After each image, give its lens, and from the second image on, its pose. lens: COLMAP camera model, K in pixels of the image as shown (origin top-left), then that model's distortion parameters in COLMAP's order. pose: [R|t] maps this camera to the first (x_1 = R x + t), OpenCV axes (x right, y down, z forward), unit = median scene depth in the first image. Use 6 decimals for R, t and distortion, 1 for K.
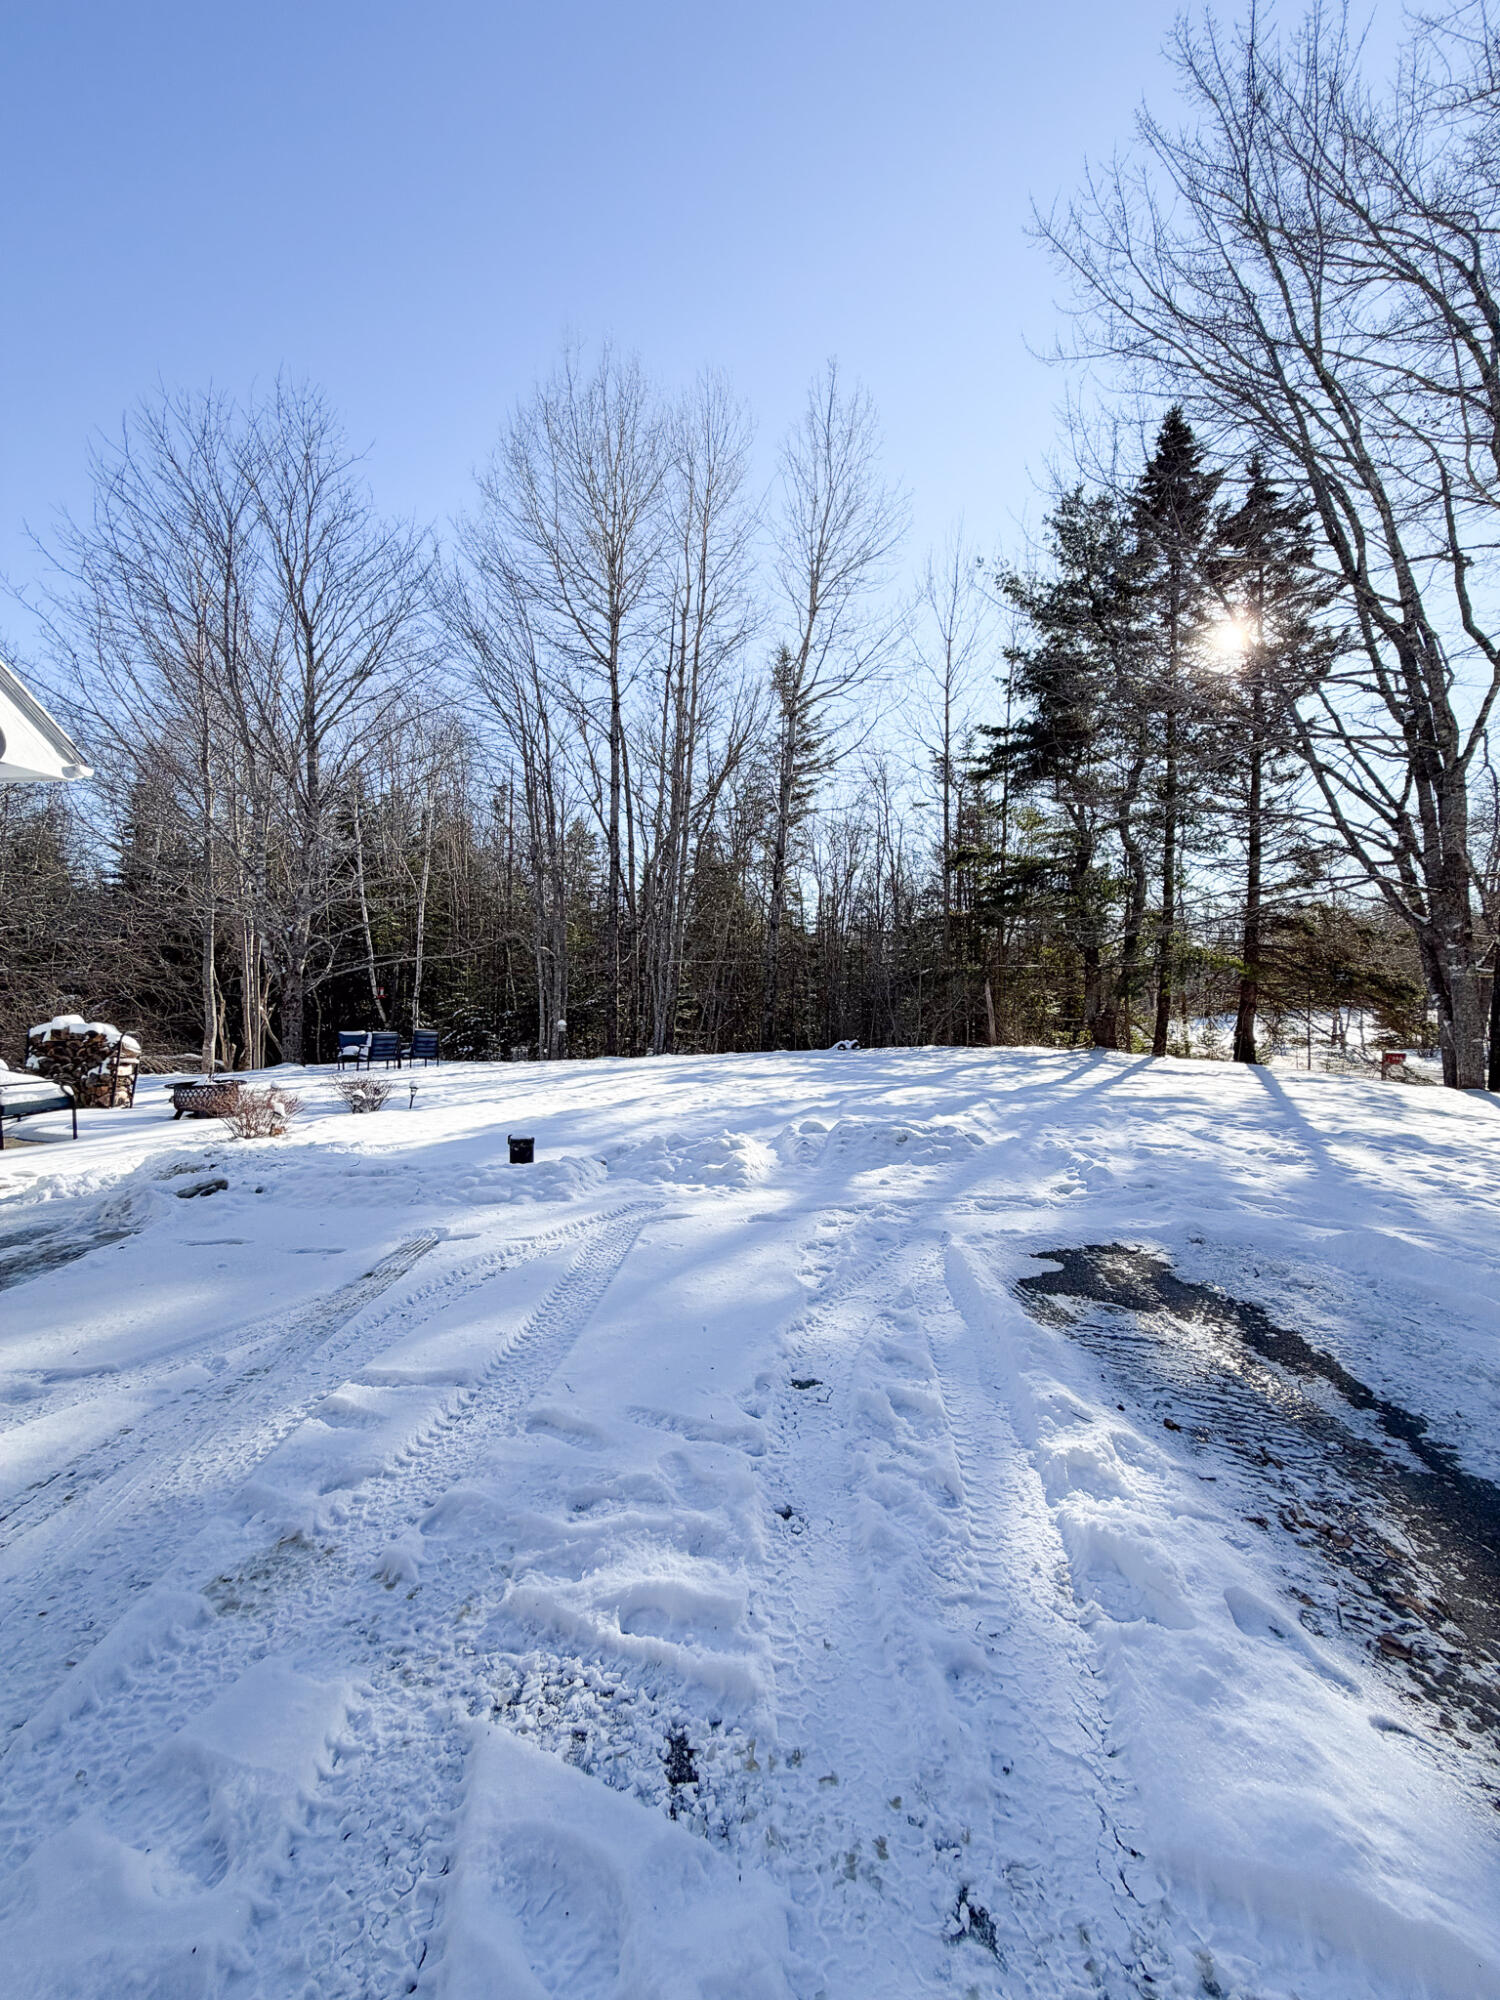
lens RADIAL K [[799.7, 0, 750.9], [0, 799.7, 1004.4], [0, 0, 1]] dist [-0.001510, 0.000233]
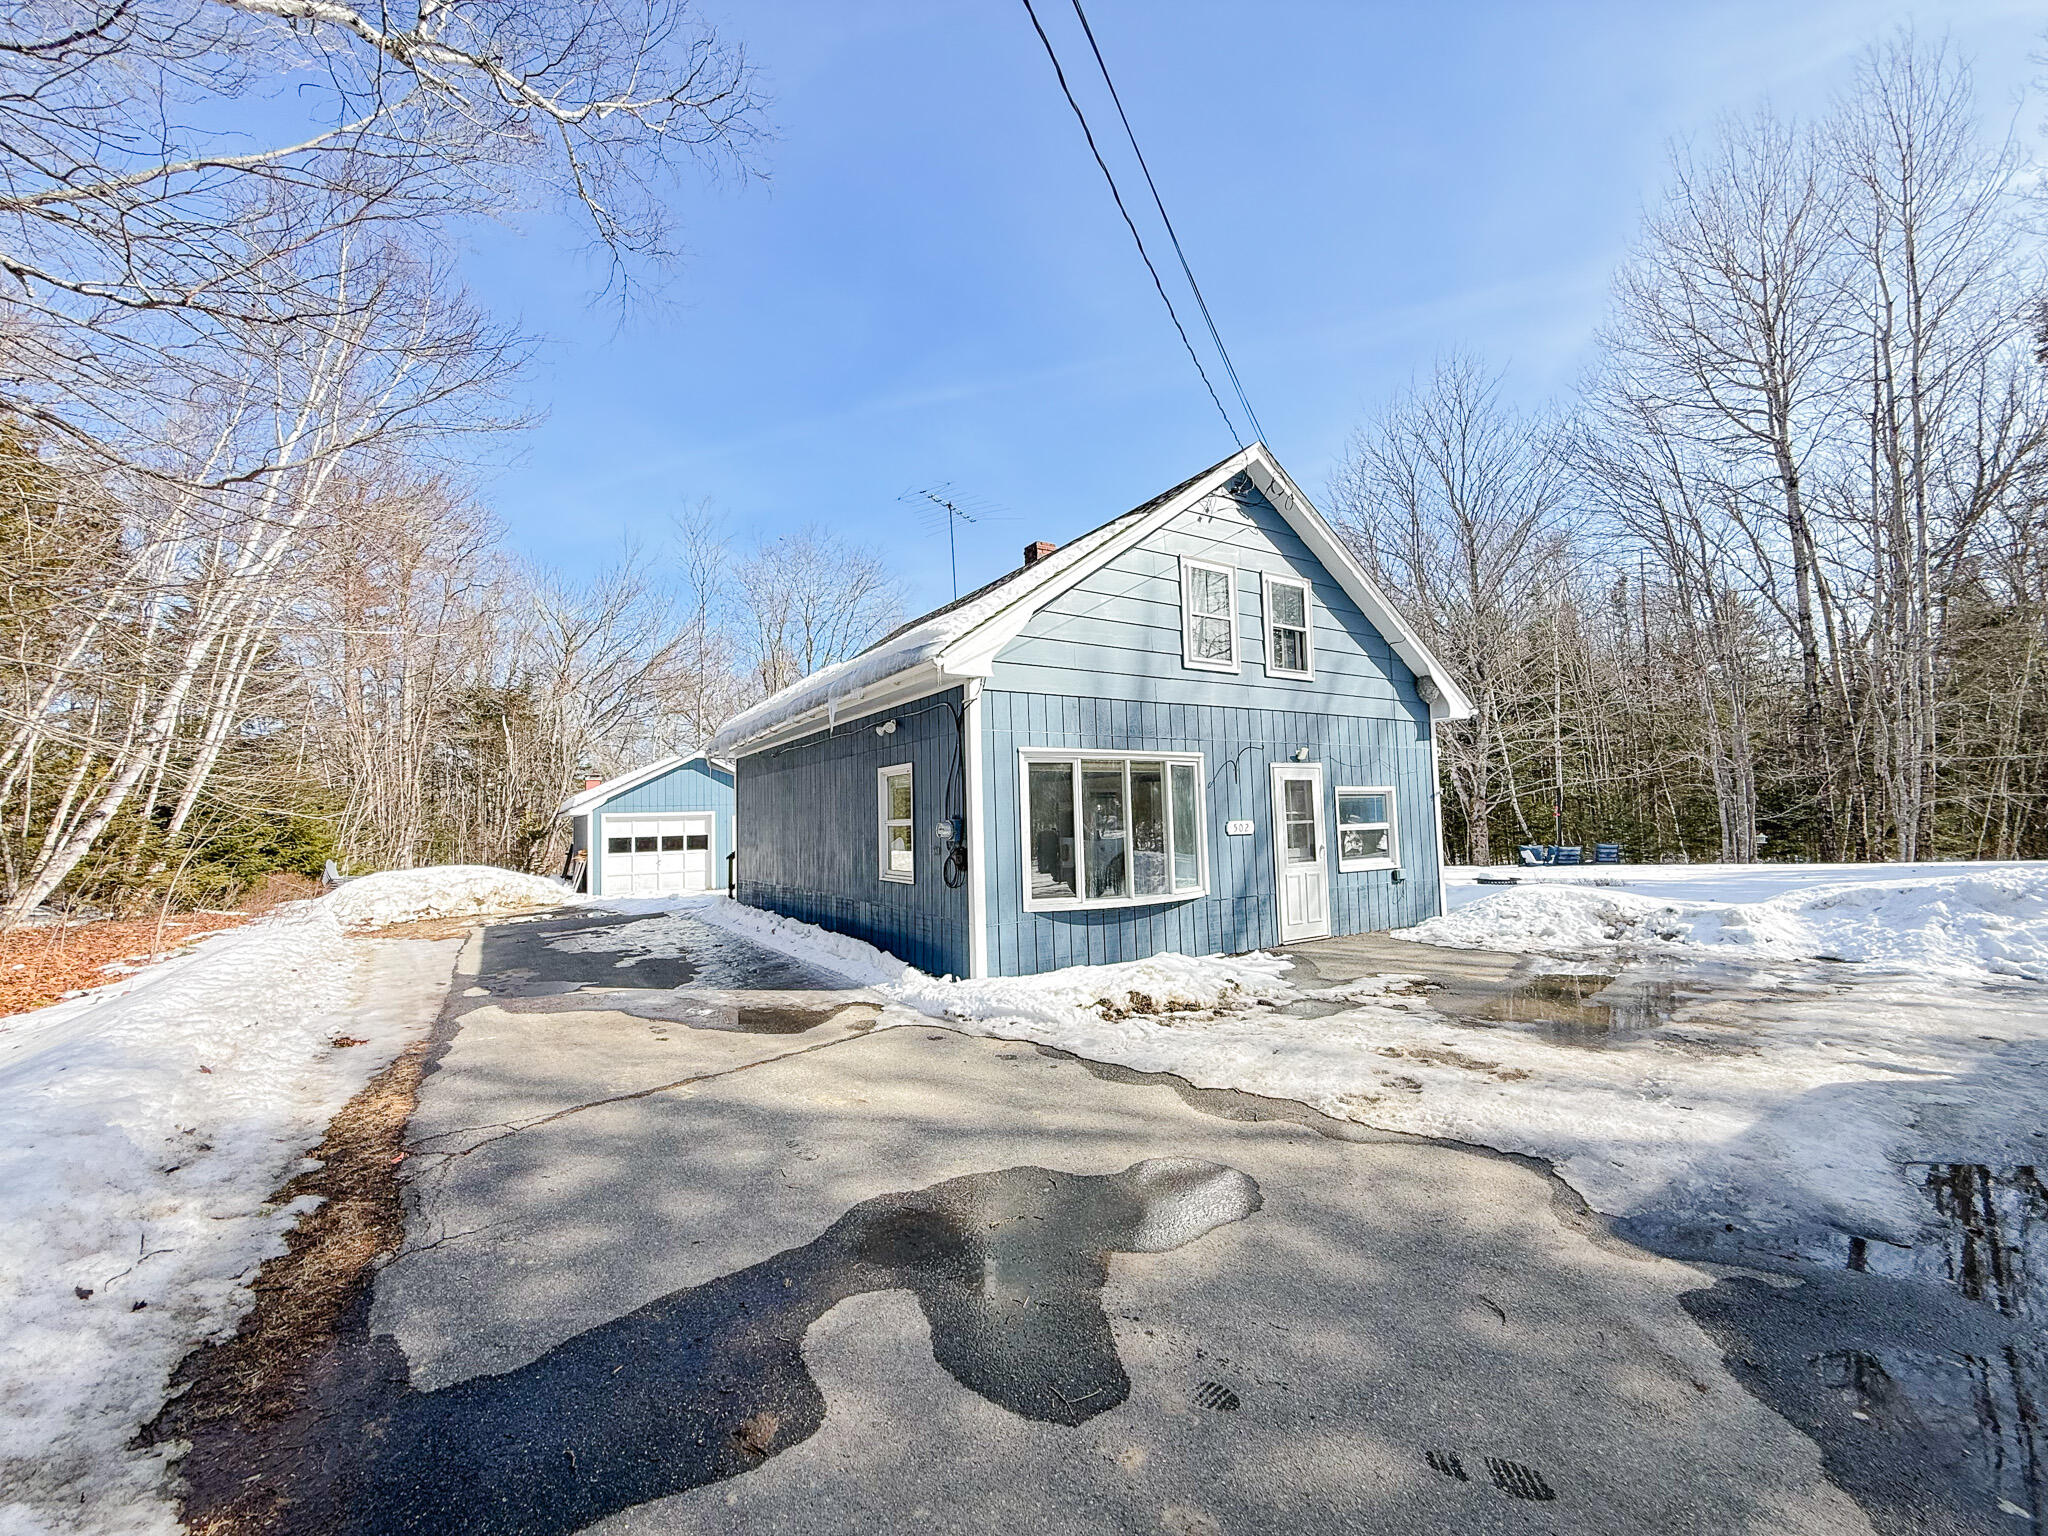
lens RADIAL K [[818.6, 0, 1018.9], [0, 818.6, 766.6], [0, 0, 1]] dist [-0.000780, 0.000534]
pose [[0.599330, -0.083554, -0.796129, 0.019903], [0.036795, 0.996362, -0.076869, -0.010384], [0.799656, 0.016776, 0.600224, -0.261805]]
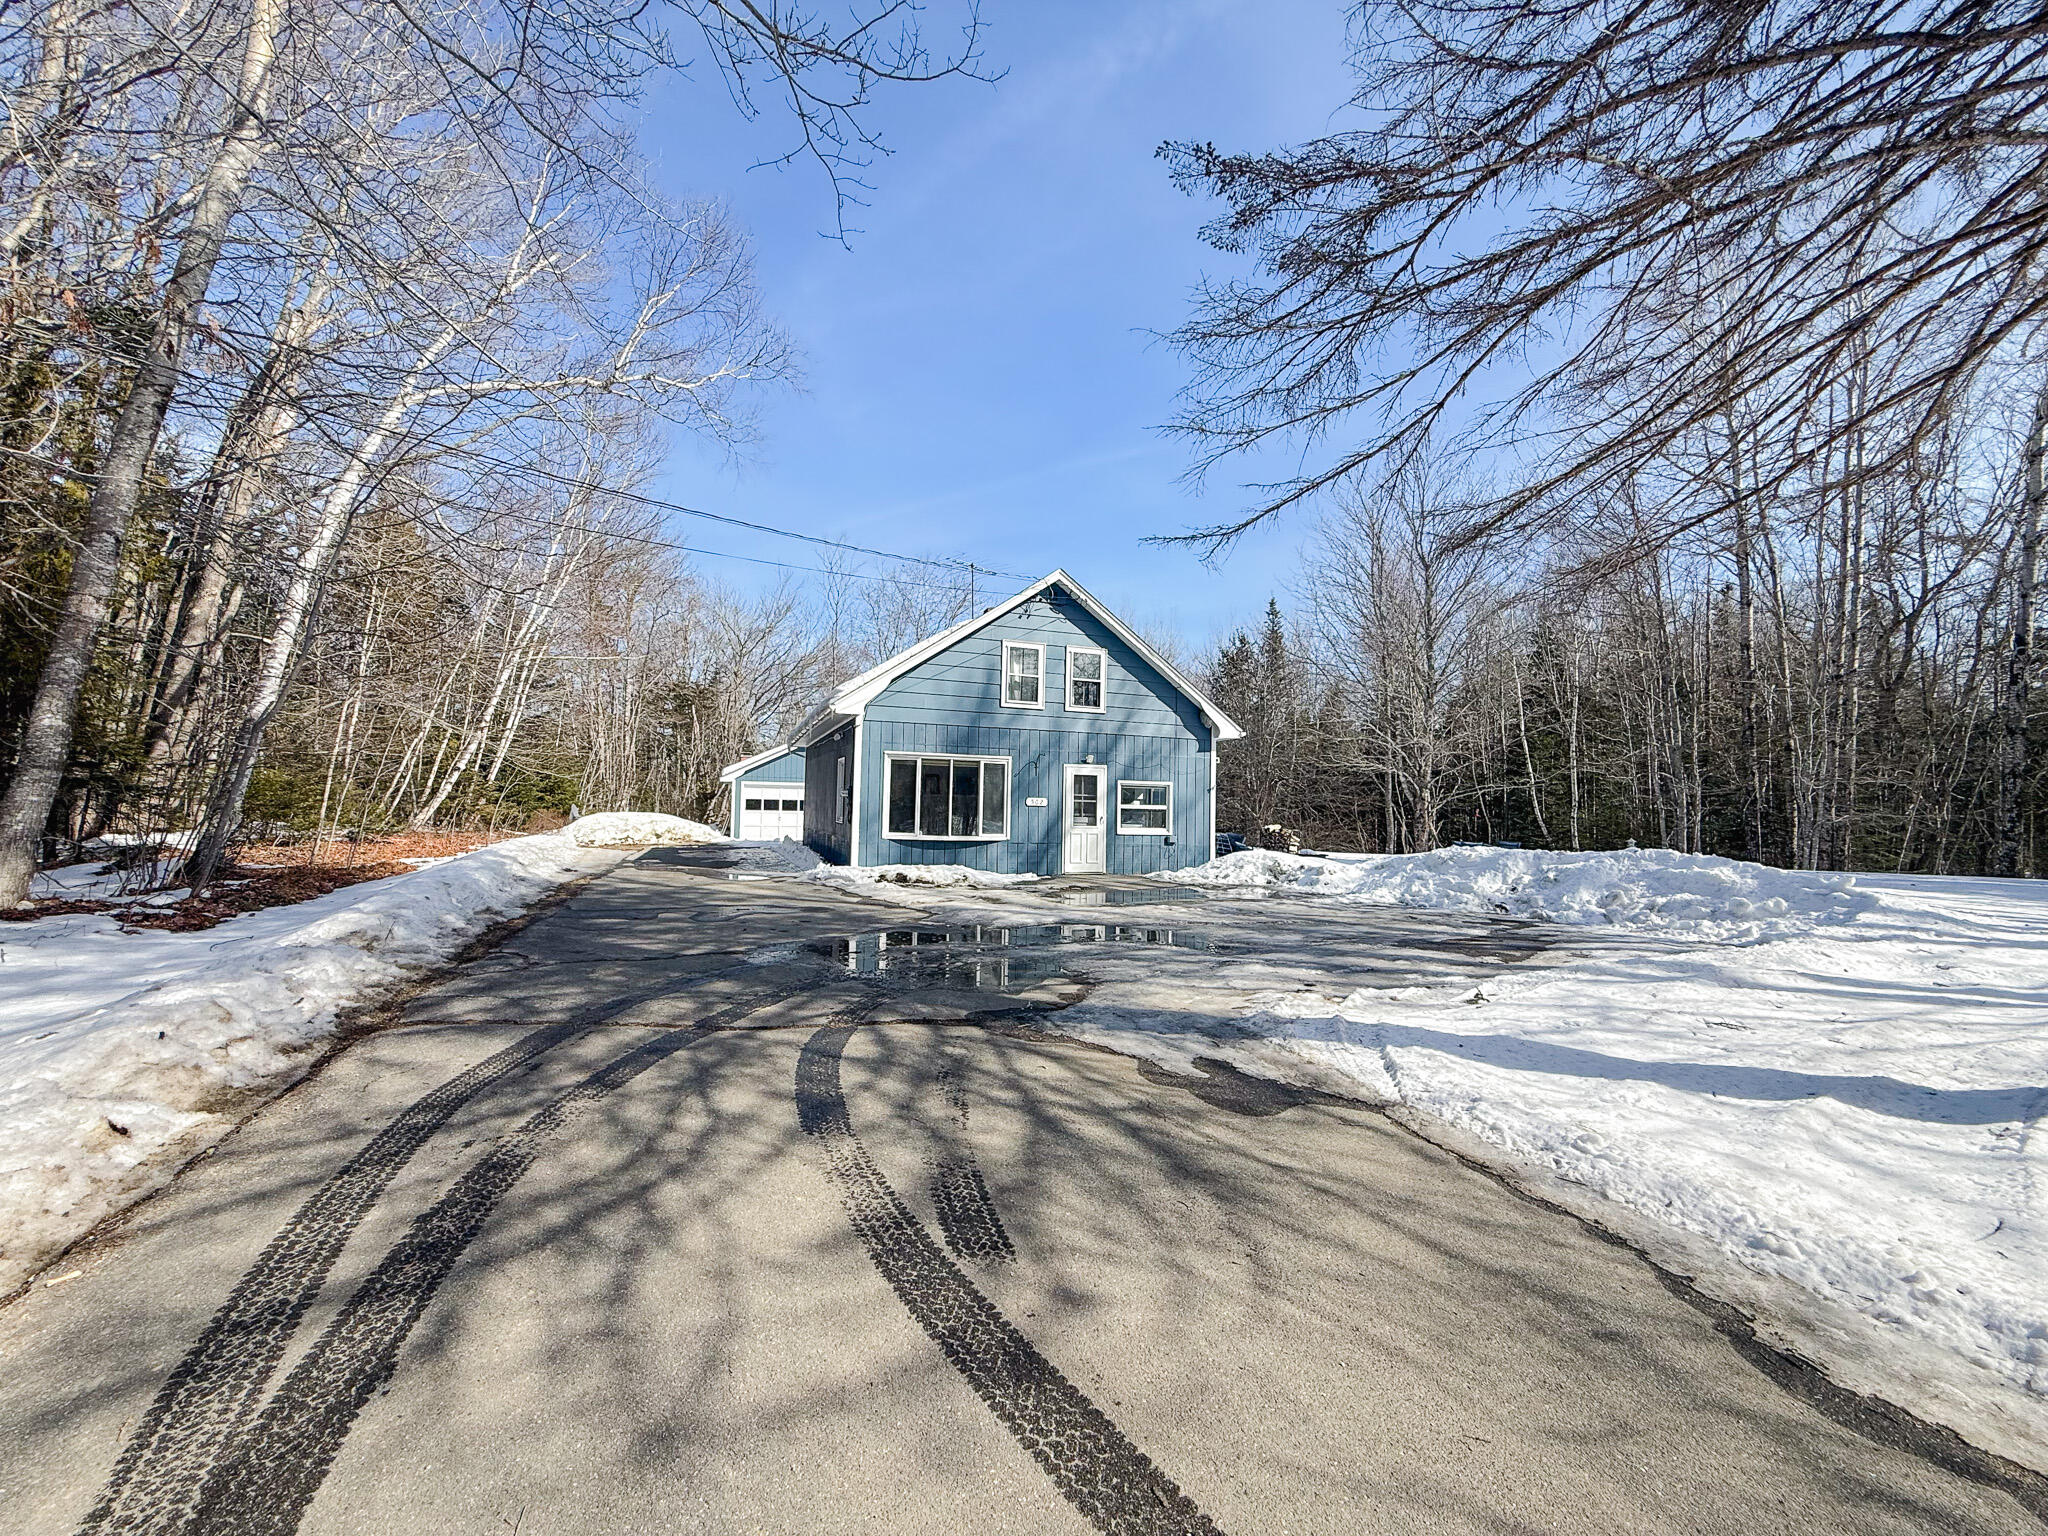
lens RADIAL K [[818.6, 0, 1016.1], [0, 818.6, 771.6], [0, 0, 1]] dist [-0.000780, 0.000534]
pose [[0.419467, -0.045228, -0.906643, 0.358591], [-0.014071, 0.998314, -0.056311, 0.005394], [0.907662, 0.036378, 0.418123, -0.231778]]
